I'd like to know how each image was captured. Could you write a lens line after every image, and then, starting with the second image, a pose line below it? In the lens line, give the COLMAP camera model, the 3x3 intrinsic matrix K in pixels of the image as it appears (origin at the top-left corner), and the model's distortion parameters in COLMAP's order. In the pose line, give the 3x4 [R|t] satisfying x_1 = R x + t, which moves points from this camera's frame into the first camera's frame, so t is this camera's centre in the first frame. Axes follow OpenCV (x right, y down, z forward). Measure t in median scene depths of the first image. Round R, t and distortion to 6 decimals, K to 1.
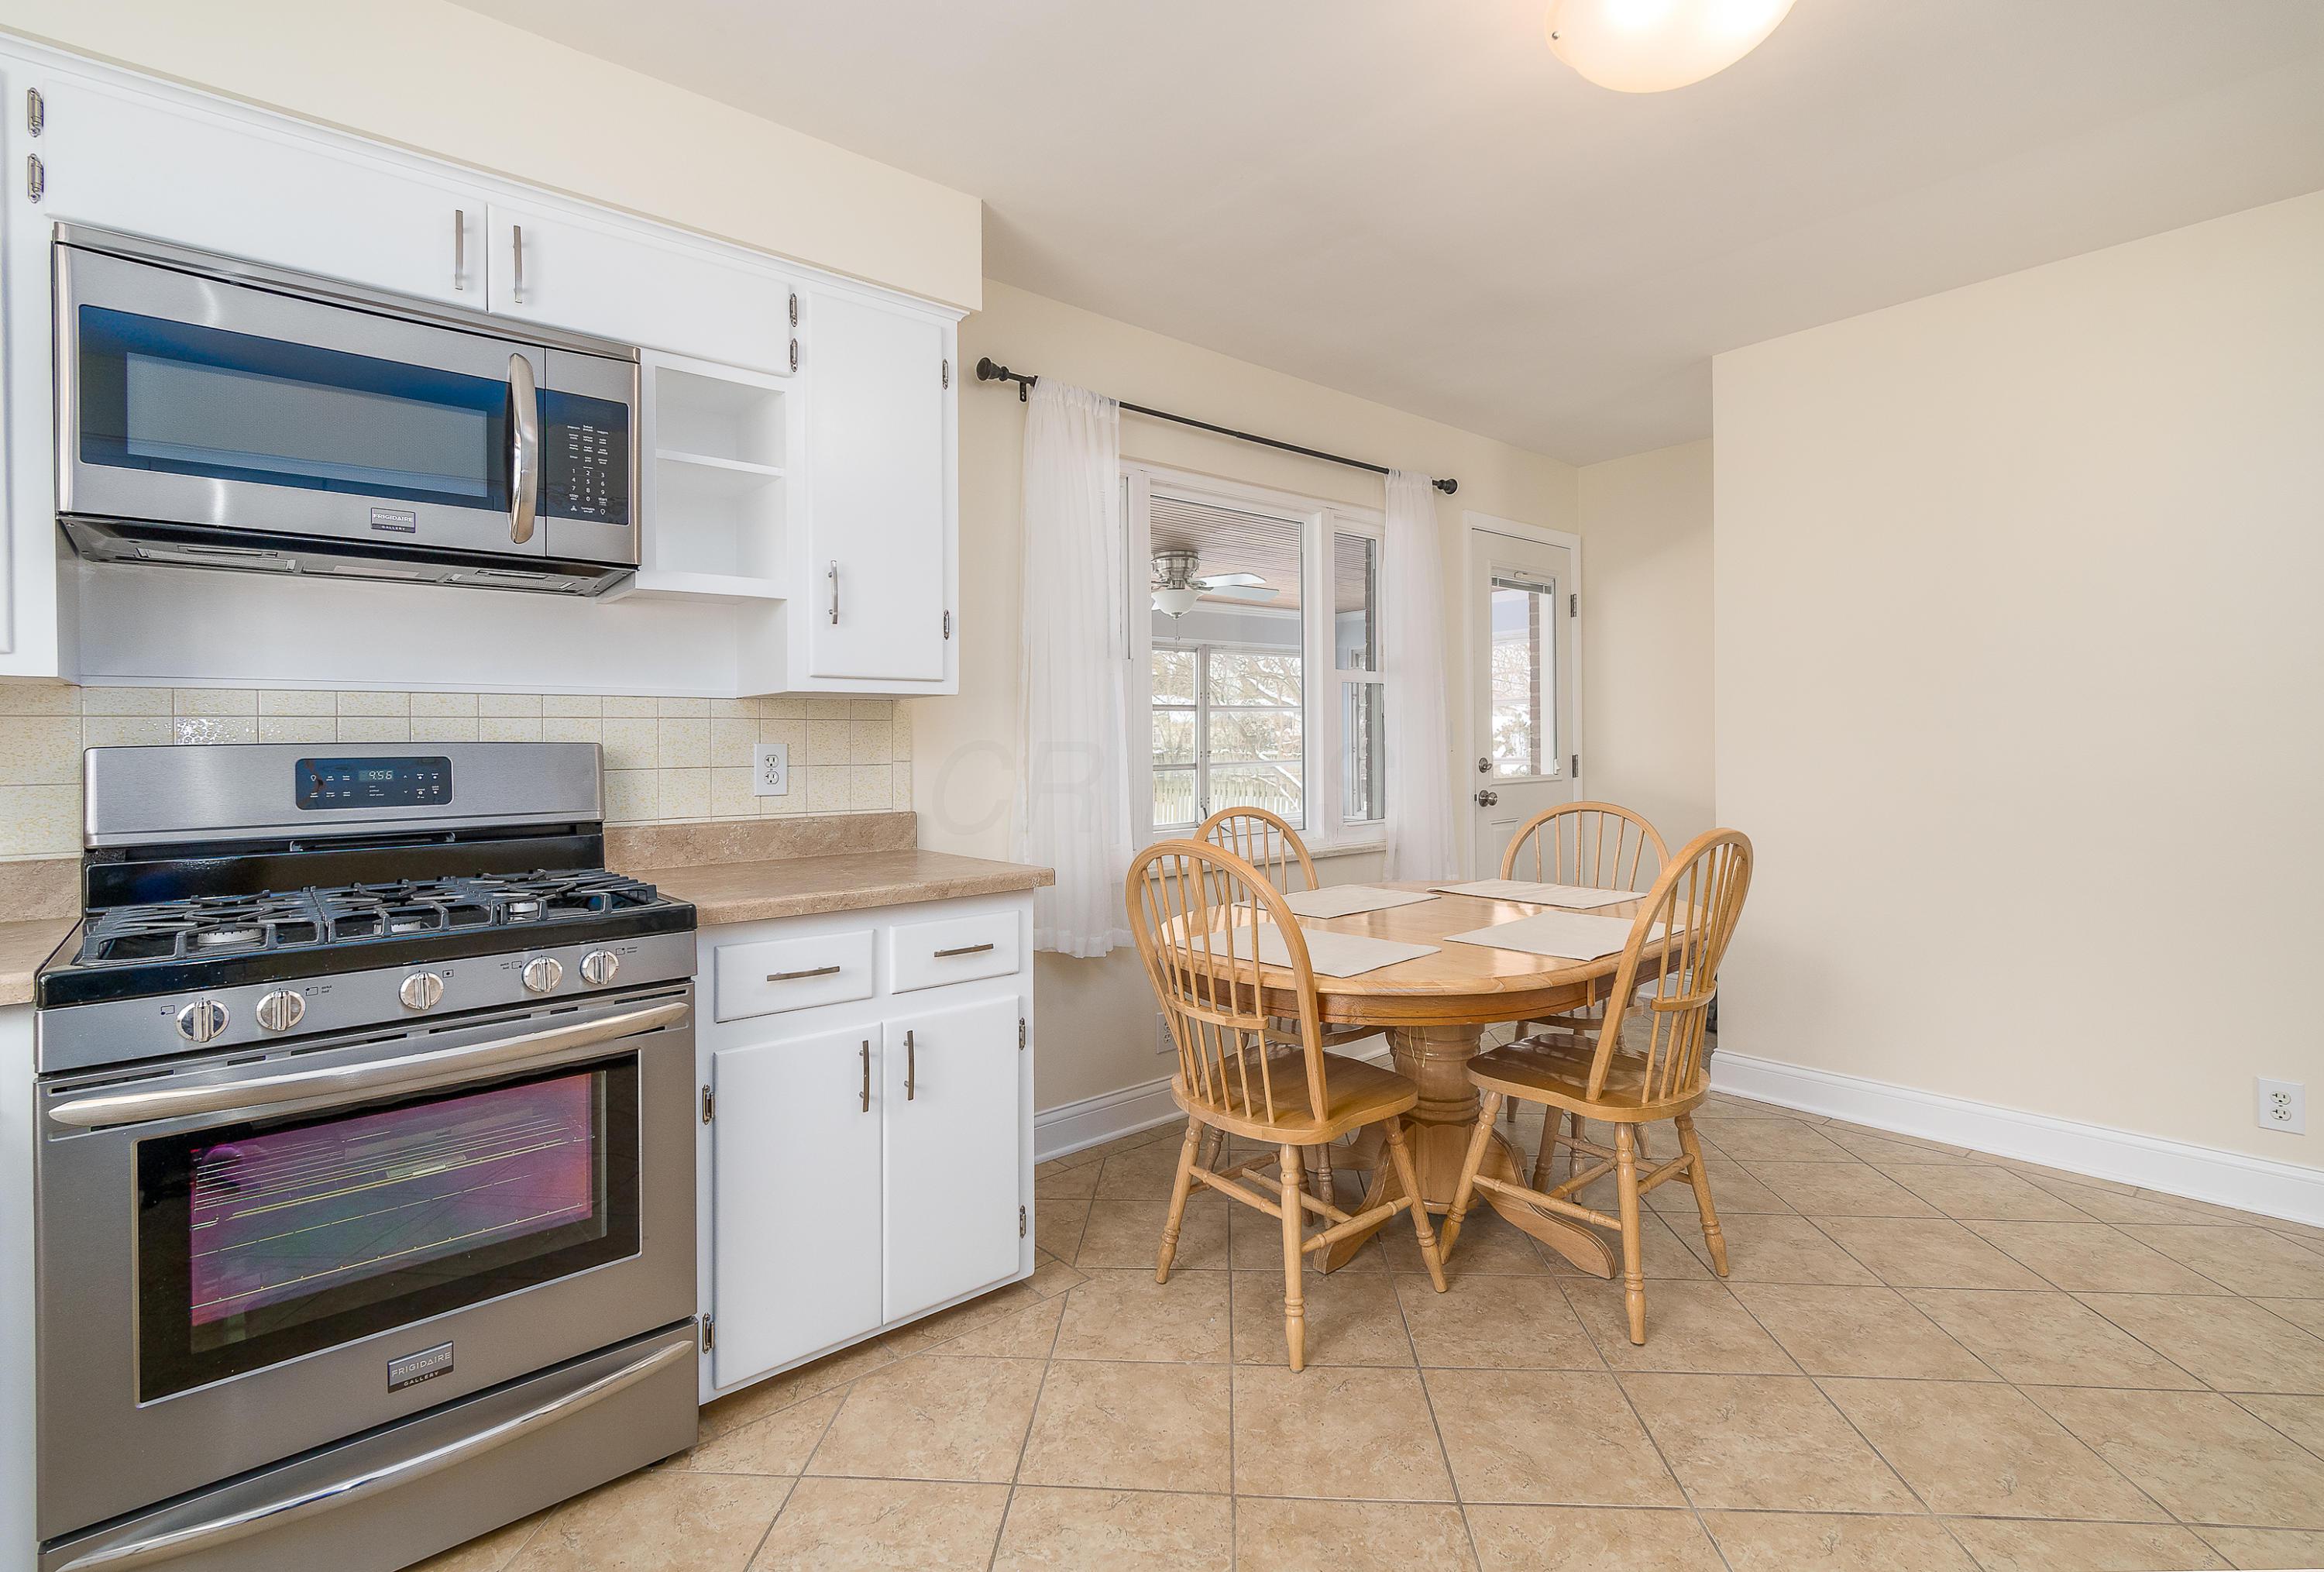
lens RADIAL K [[1077.5, 0, 1171.1], [0, 1077.5, 747.1], [0, 0, 1]] dist [0.000847, 0.000298]
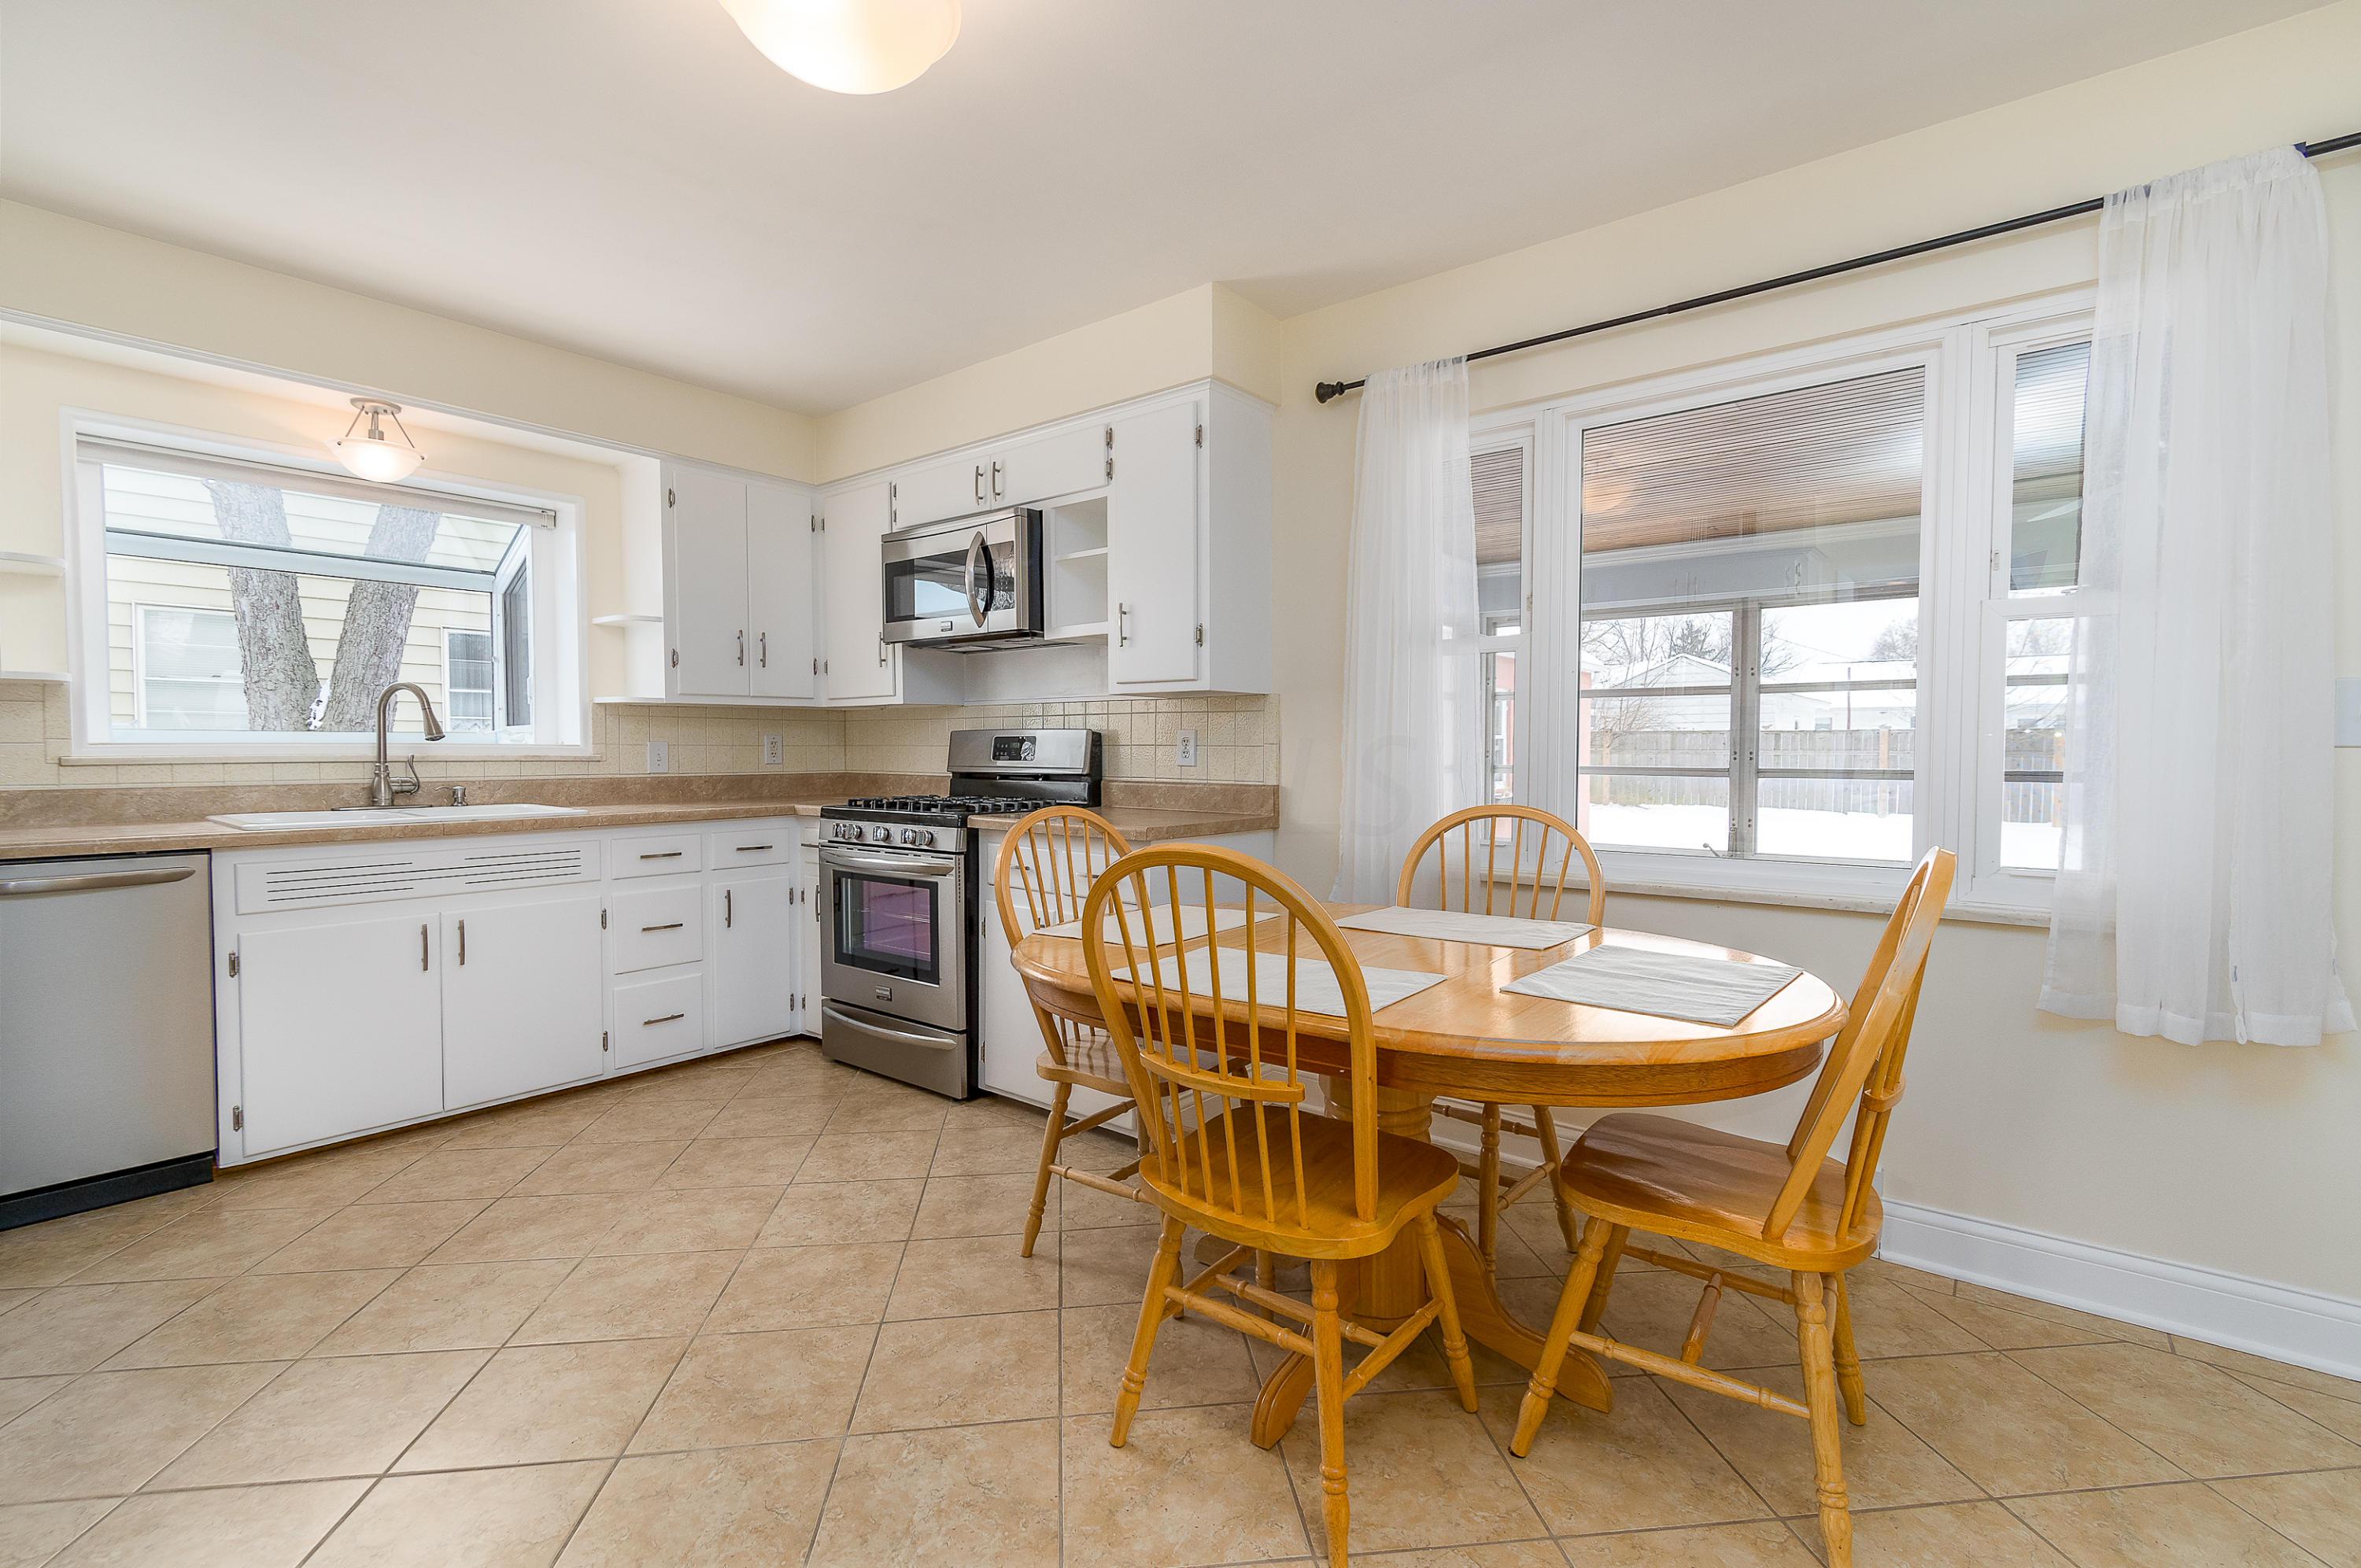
lens RADIAL K [[1070.7, 0, 1180.5], [0, 1070.7, 784.0], [0, 0, 1]] dist [0.027011, -0.022340]
pose [[0.167375, 0.043092, -0.984951, 1.097438], [-0.008263, 0.999071, 0.042306, 0.009145], [0.985859, 0.001058, 0.167576, 0.804386]]
